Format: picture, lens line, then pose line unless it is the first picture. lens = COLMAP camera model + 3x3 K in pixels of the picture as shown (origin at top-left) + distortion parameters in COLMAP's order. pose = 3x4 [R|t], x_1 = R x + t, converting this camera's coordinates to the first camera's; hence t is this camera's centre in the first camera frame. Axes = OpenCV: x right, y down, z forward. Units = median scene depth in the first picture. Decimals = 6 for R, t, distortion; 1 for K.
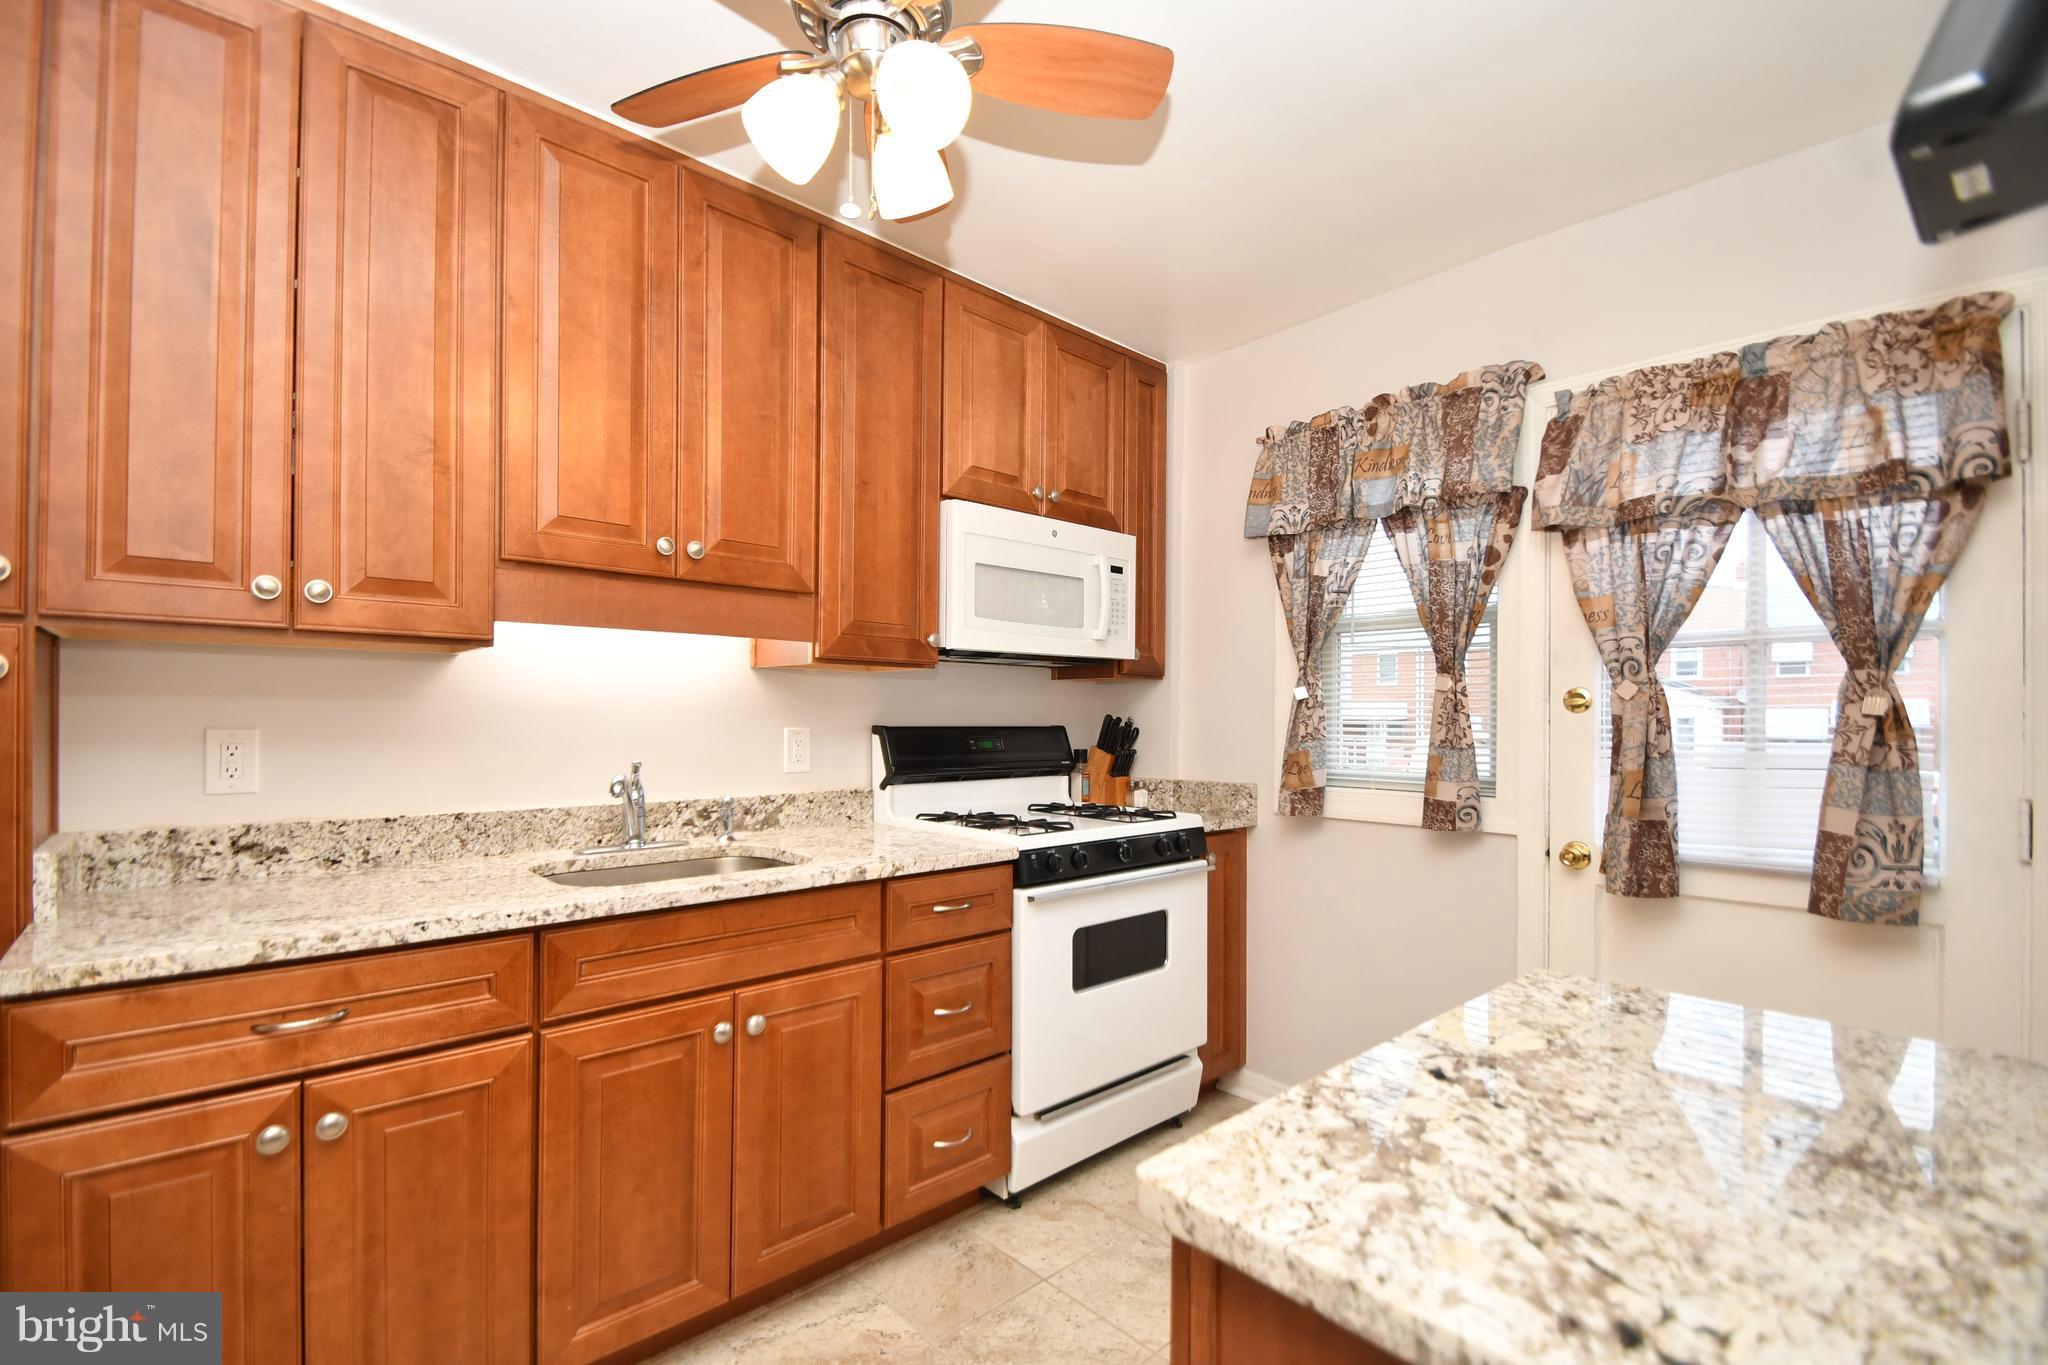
lens RADIAL K [[897.1, 0, 1003.9], [0, 897.1, 716.7], [0, 0, 1]] dist [0.018495, -0.018302]
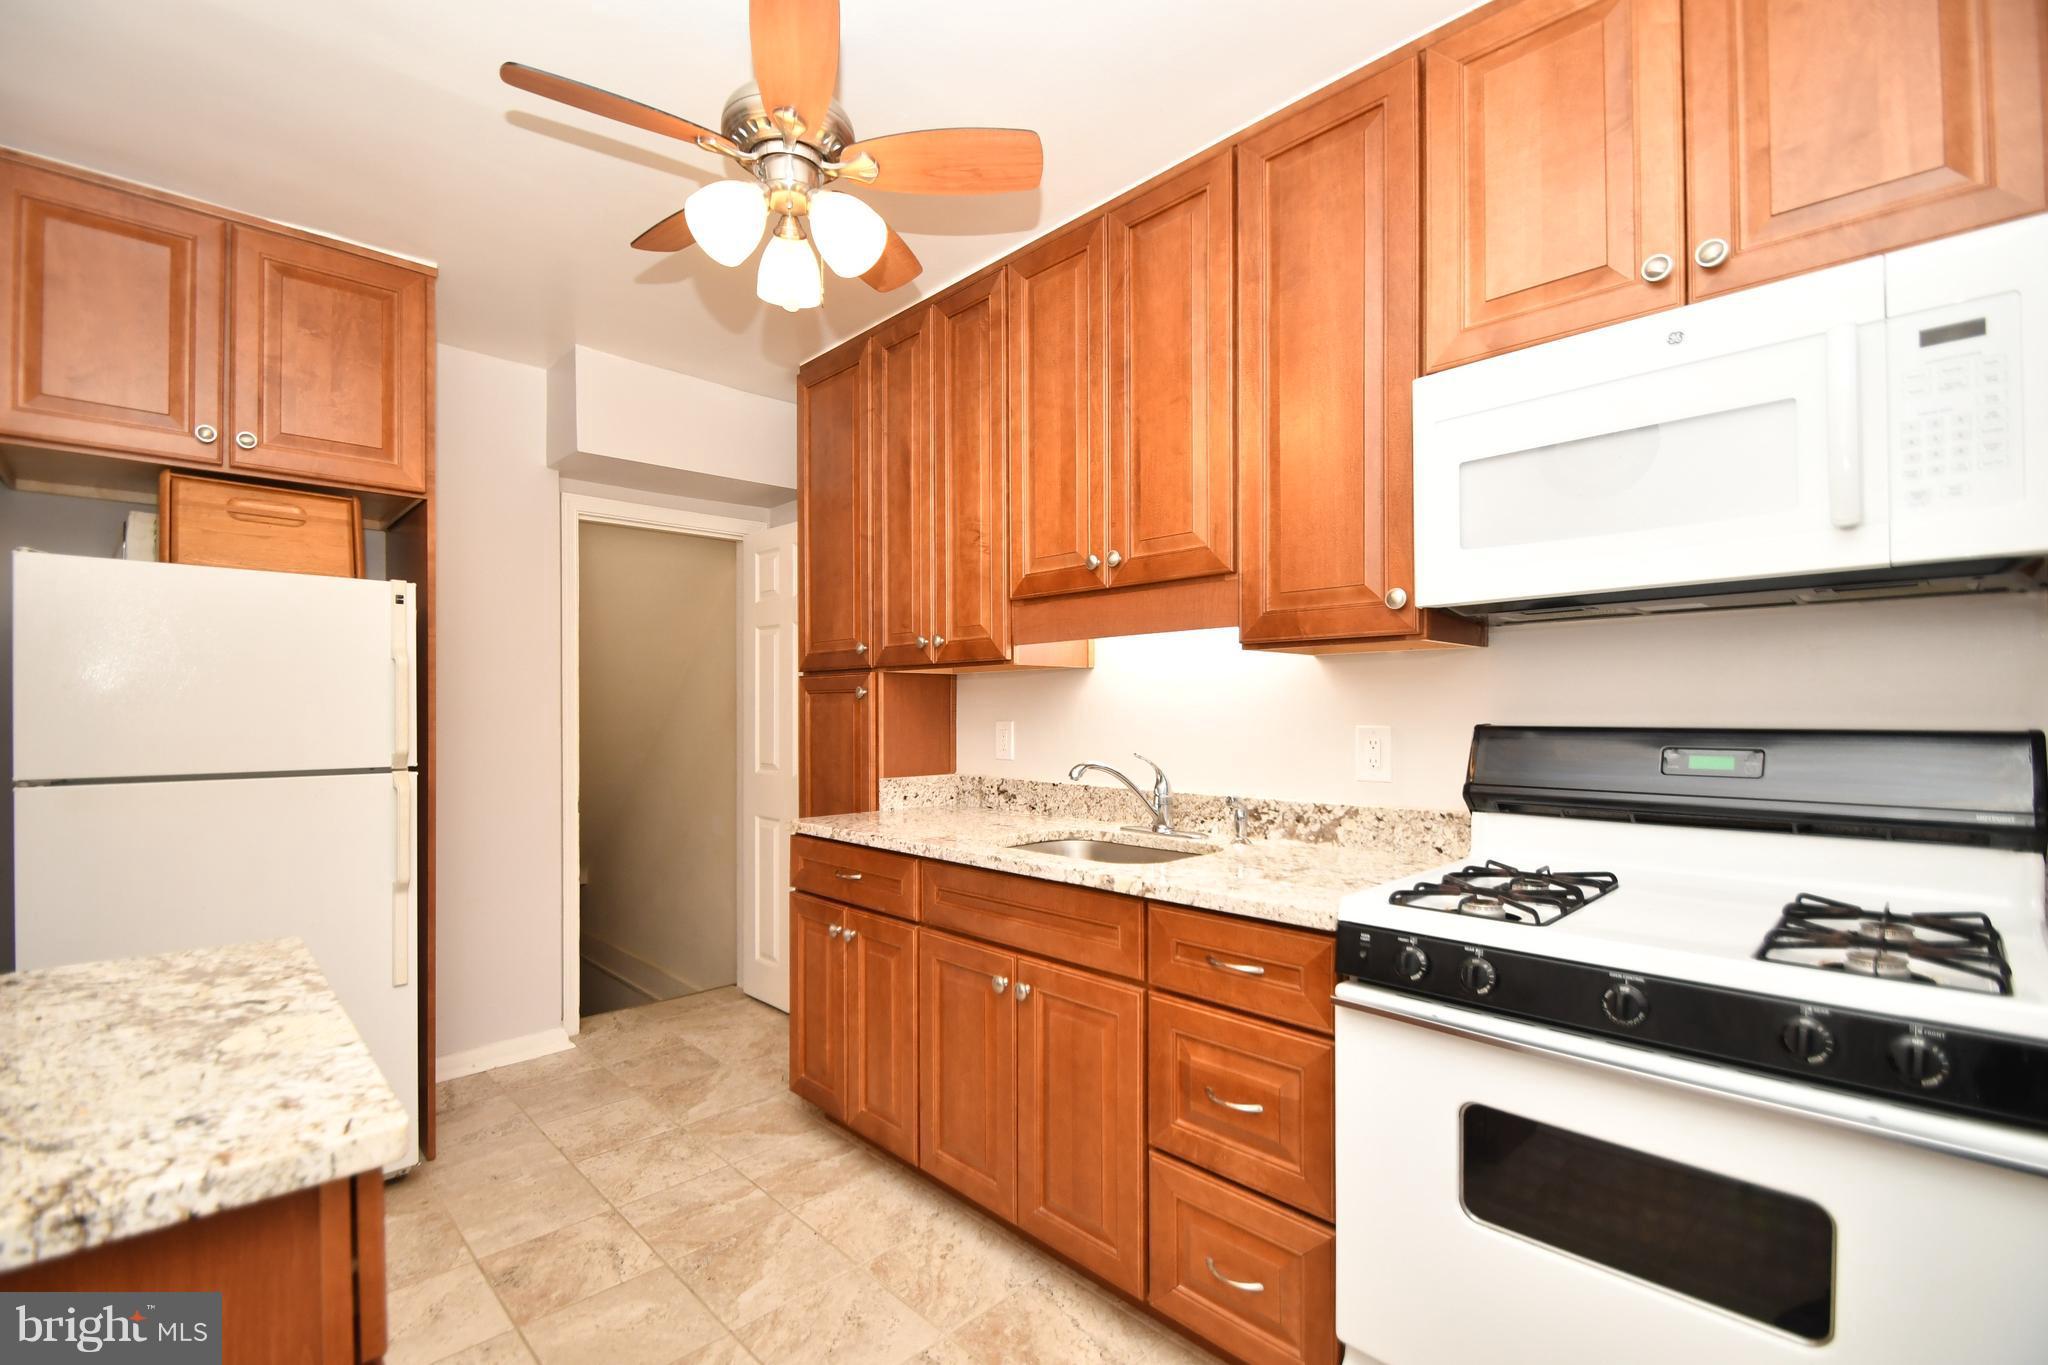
lens RADIAL K [[897.1, 0, 1003.9], [0, 897.1, 716.7], [0, 0, 1]] dist [0.018495, -0.018302]
pose [[0.027188, -0.000518, -0.999630, 0.673791], [0.003347, 0.999994, -0.000428, 0.004119], [0.999625, -0.003334, 0.027190, 0.770071]]
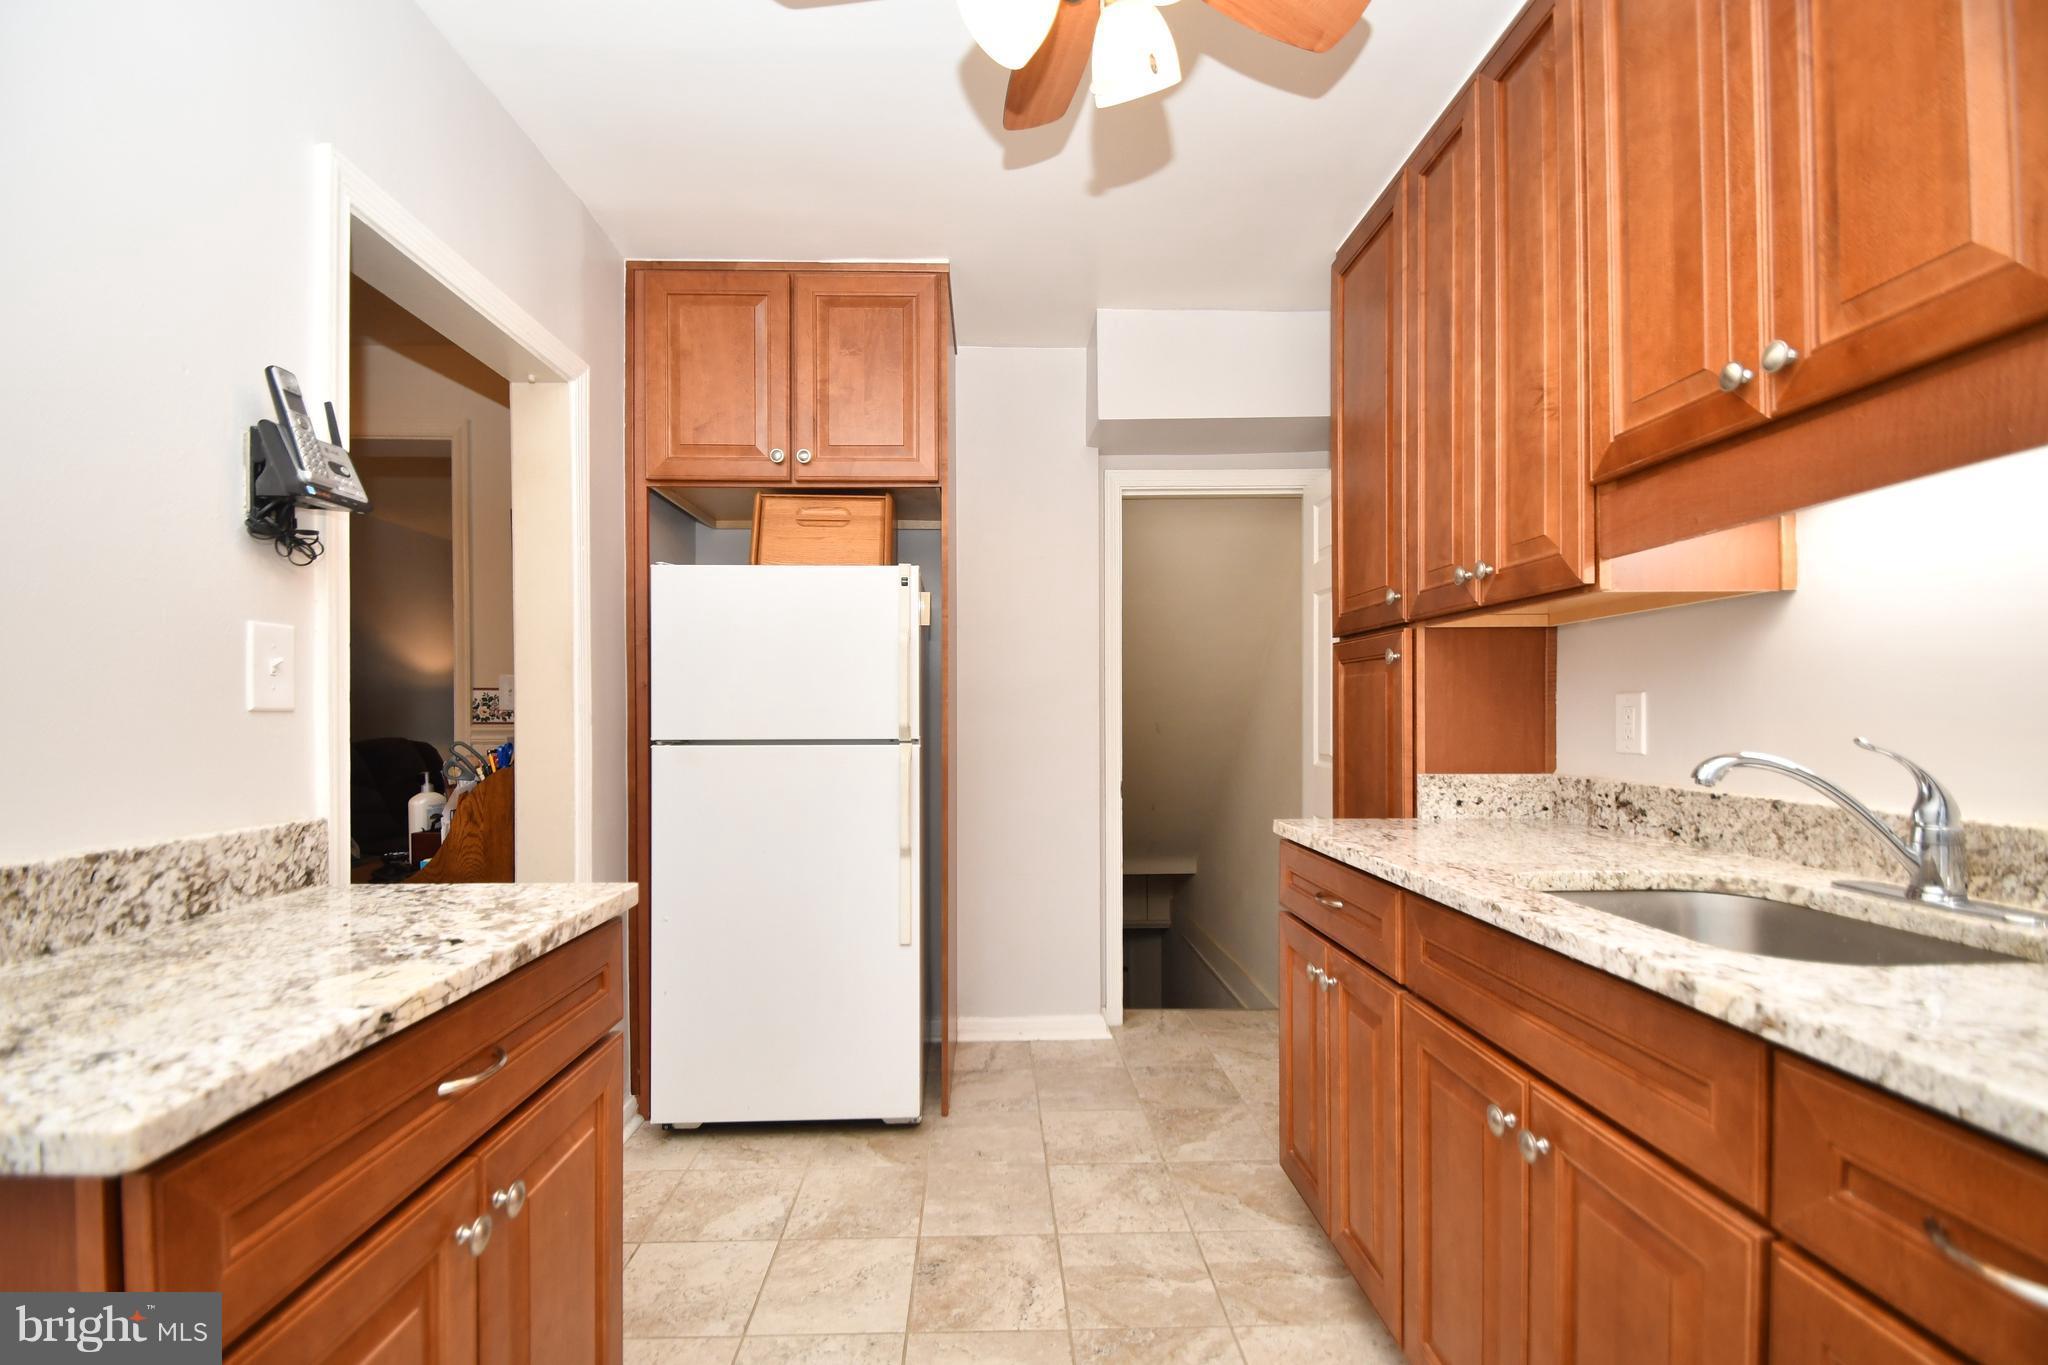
lens RADIAL K [[897.1, 0, 1003.9], [0, 897.1, 716.7], [0, 0, 1]] dist [0.018495, -0.018302]
pose [[-0.655130, -0.001404, -0.755515, 0.358384], [0.000163, 0.999998, -0.002000, 0.035208], [0.755516, -0.001433, -0.655128, 0.921168]]
